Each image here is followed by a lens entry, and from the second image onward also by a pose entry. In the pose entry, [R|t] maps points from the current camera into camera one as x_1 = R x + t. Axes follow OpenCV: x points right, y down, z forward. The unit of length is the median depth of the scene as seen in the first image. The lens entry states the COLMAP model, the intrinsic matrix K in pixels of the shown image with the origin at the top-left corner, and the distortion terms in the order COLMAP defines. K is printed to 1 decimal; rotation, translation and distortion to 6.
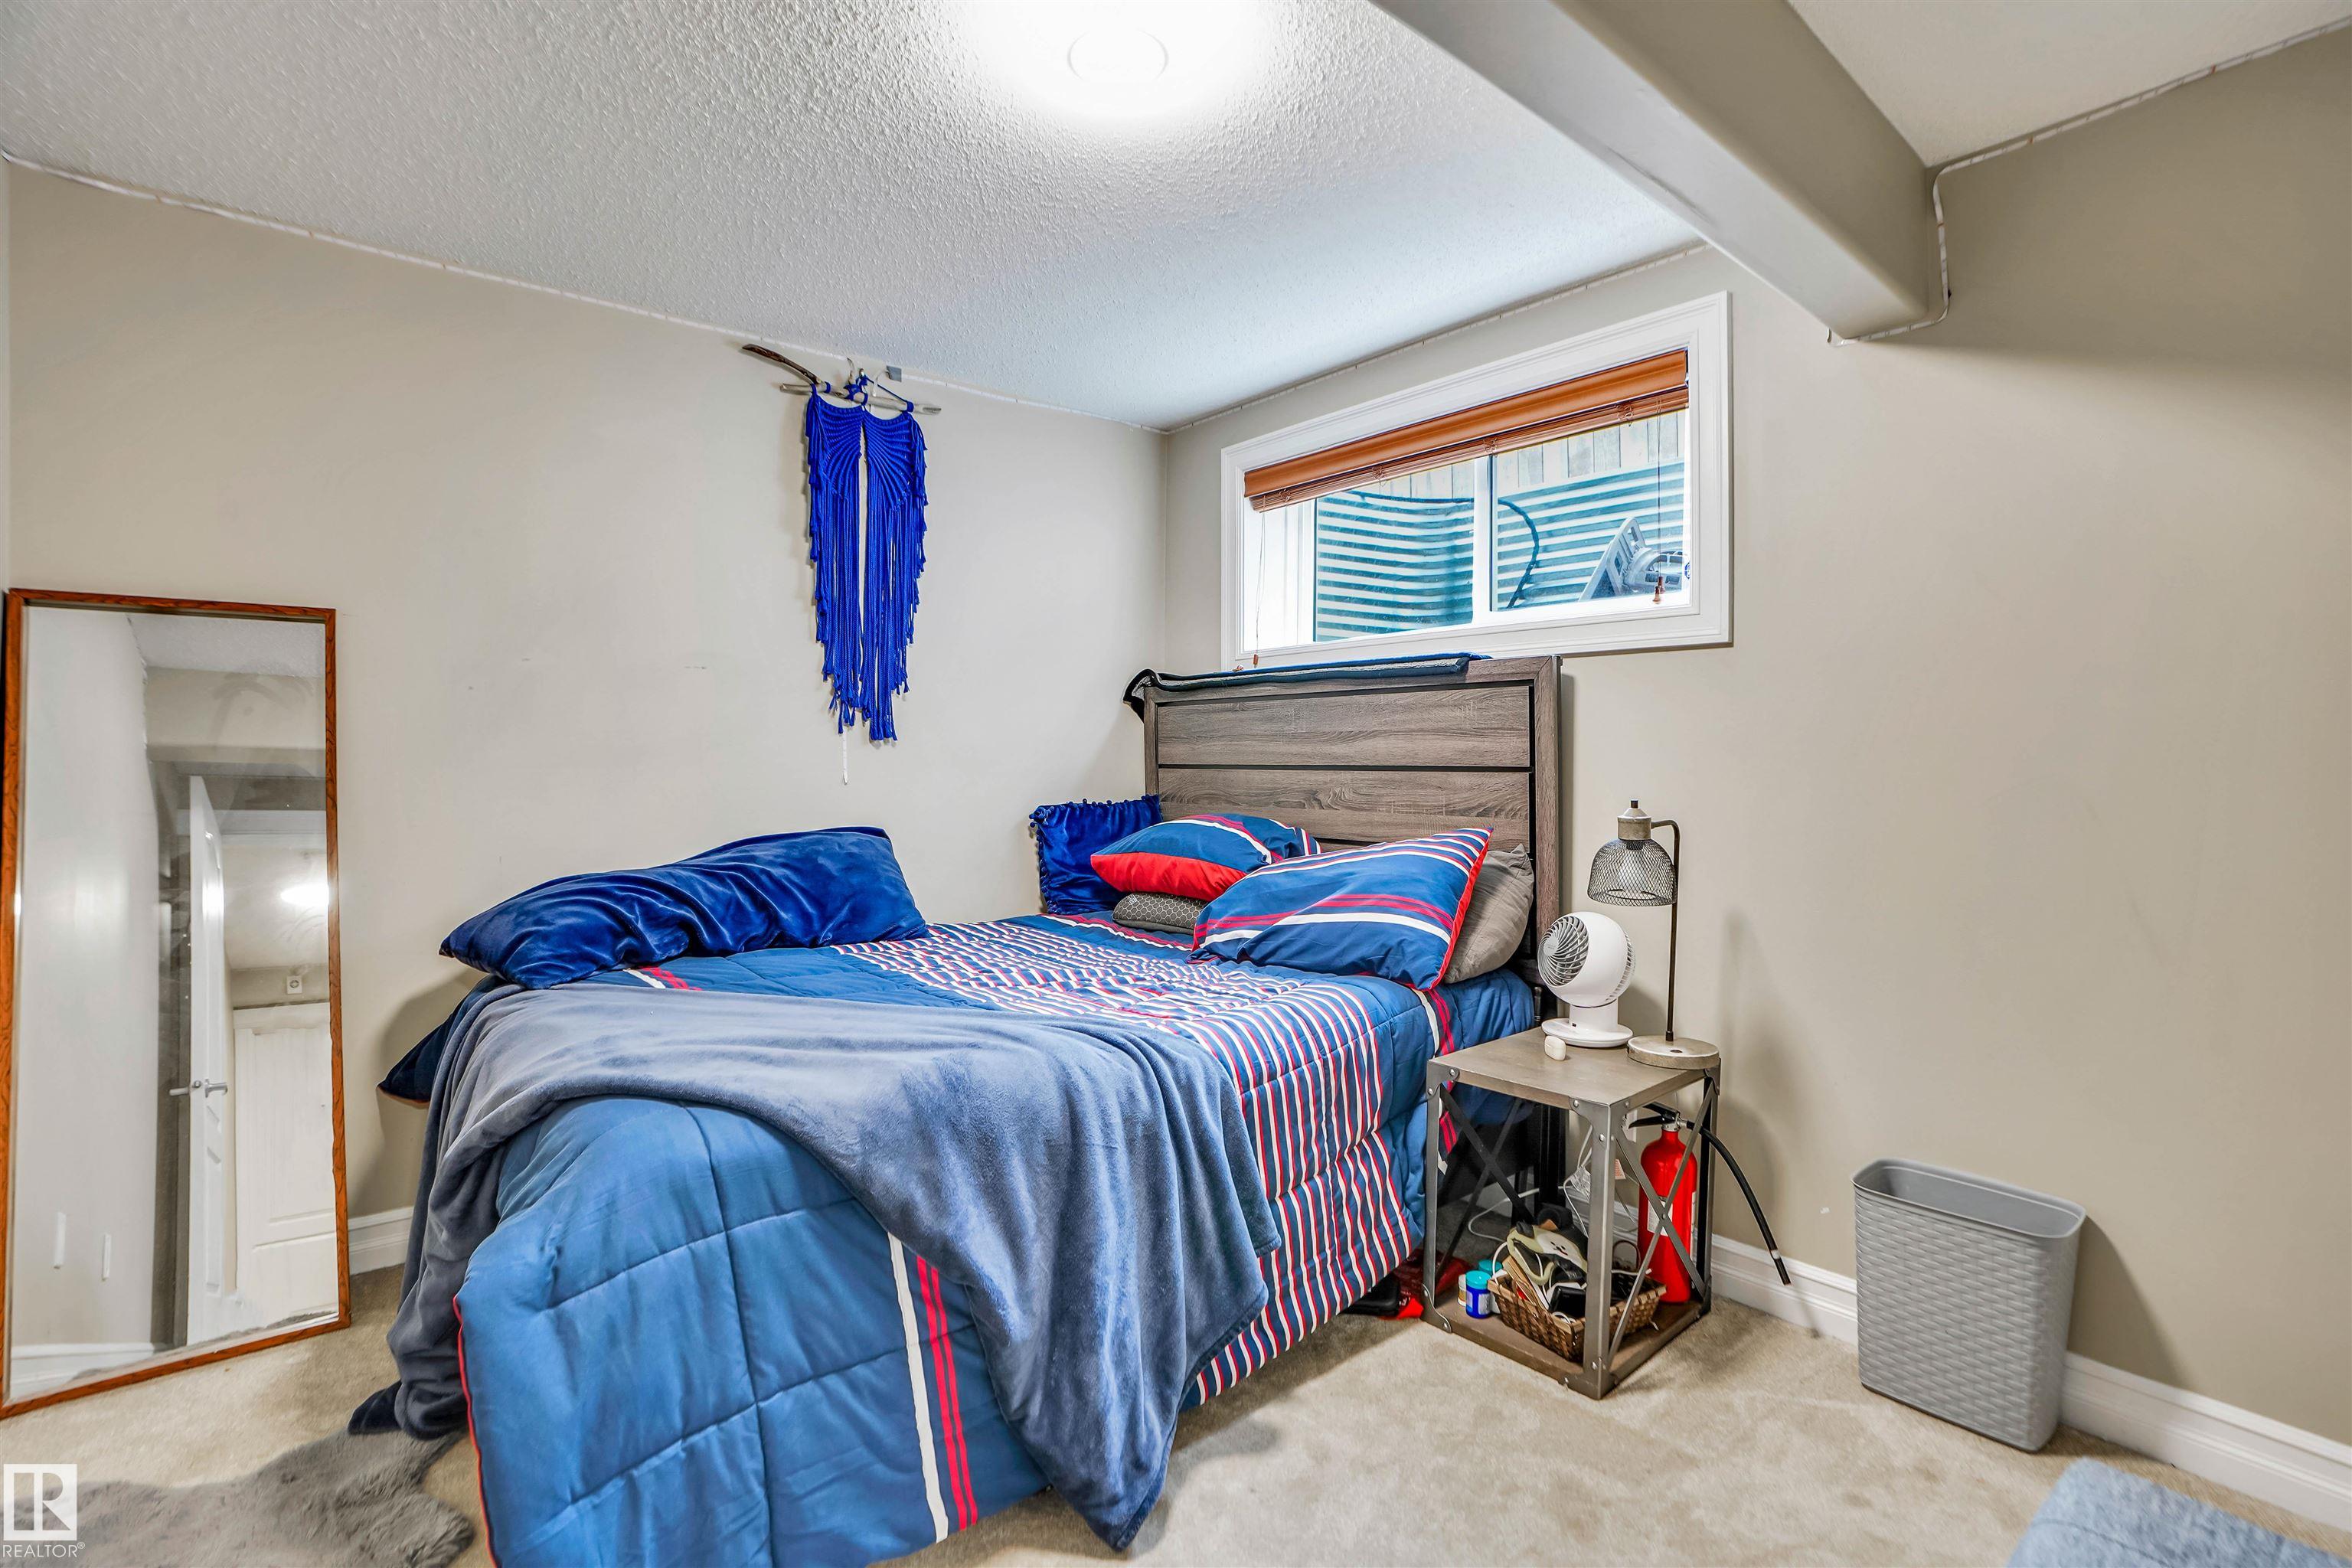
lens RADIAL K [[1095.6, 0, 1188.1], [0, 1095.6, 798.2], [0, 0, 1]] dist [-0.072191, 0.029157]
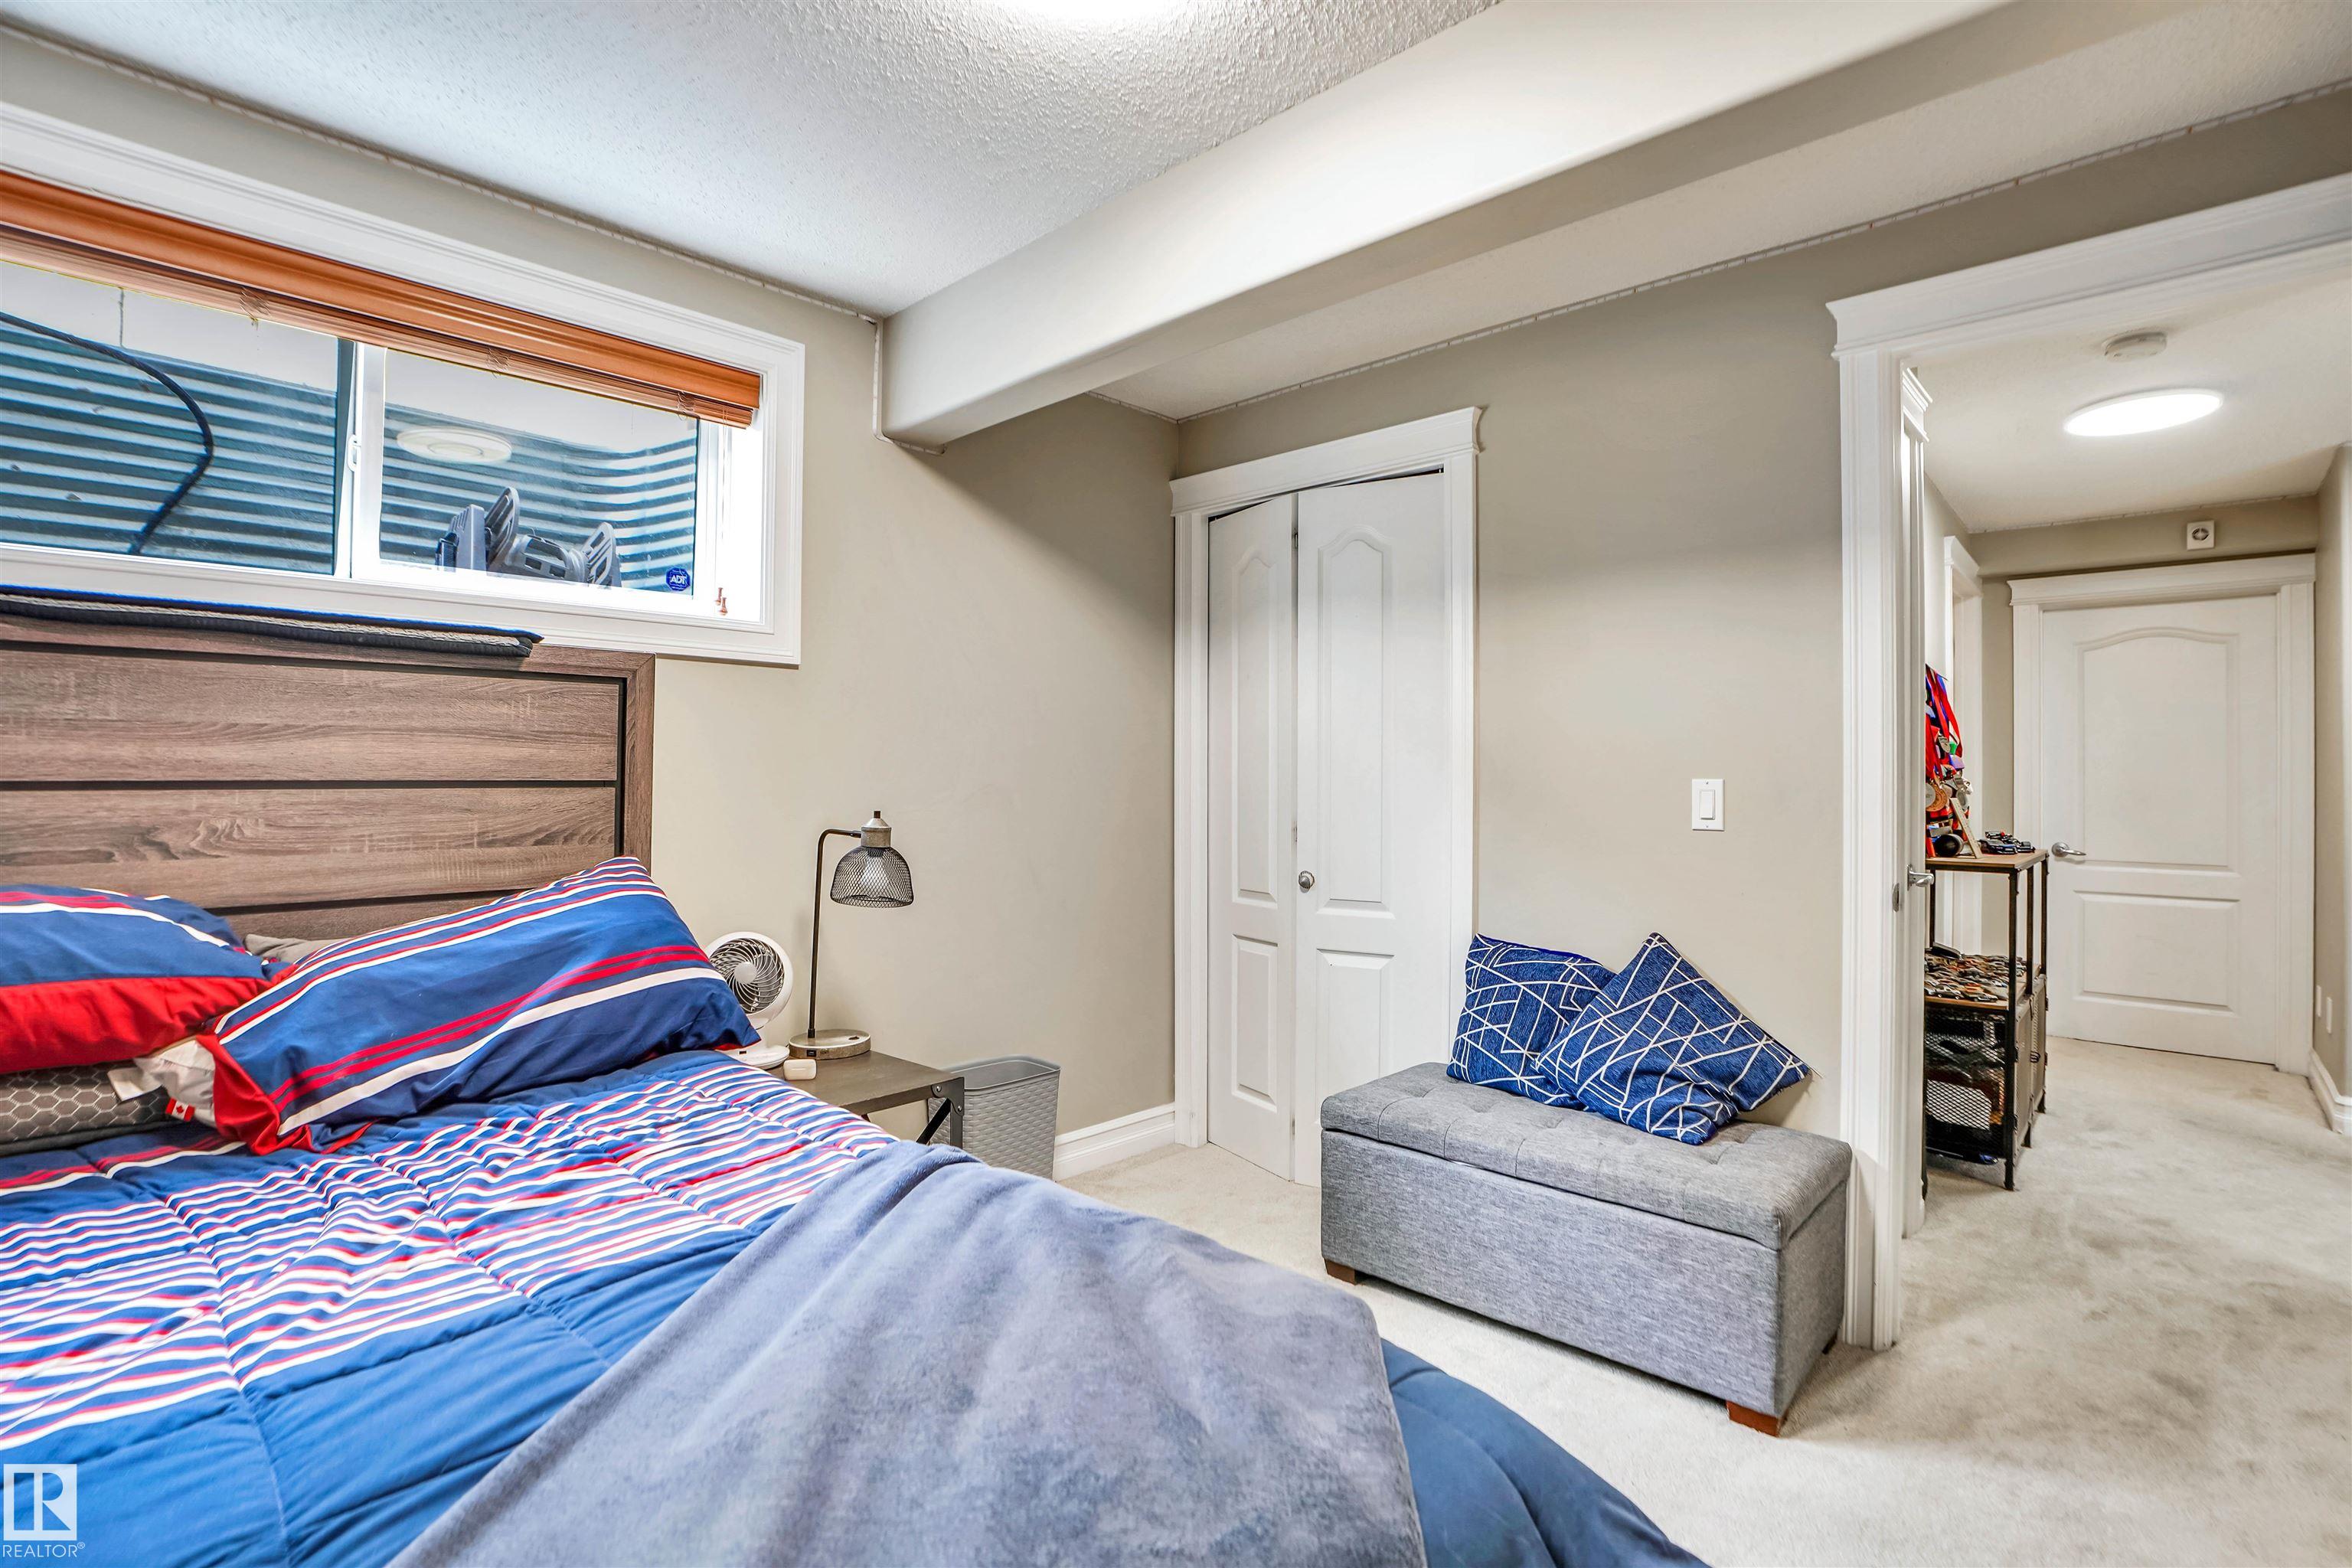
lens RADIAL K [[1122.8, 0, 1192.2], [0, 1122.8, 802.0], [0, 0, 1]] dist [-0.066612, 0.028385]
pose [[-0.129435, -0.024704, 0.991280, -0.565084], [0.029780, 0.999142, 0.028788, -0.022535], [-0.991141, 0.033247, -0.128589, 0.635944]]
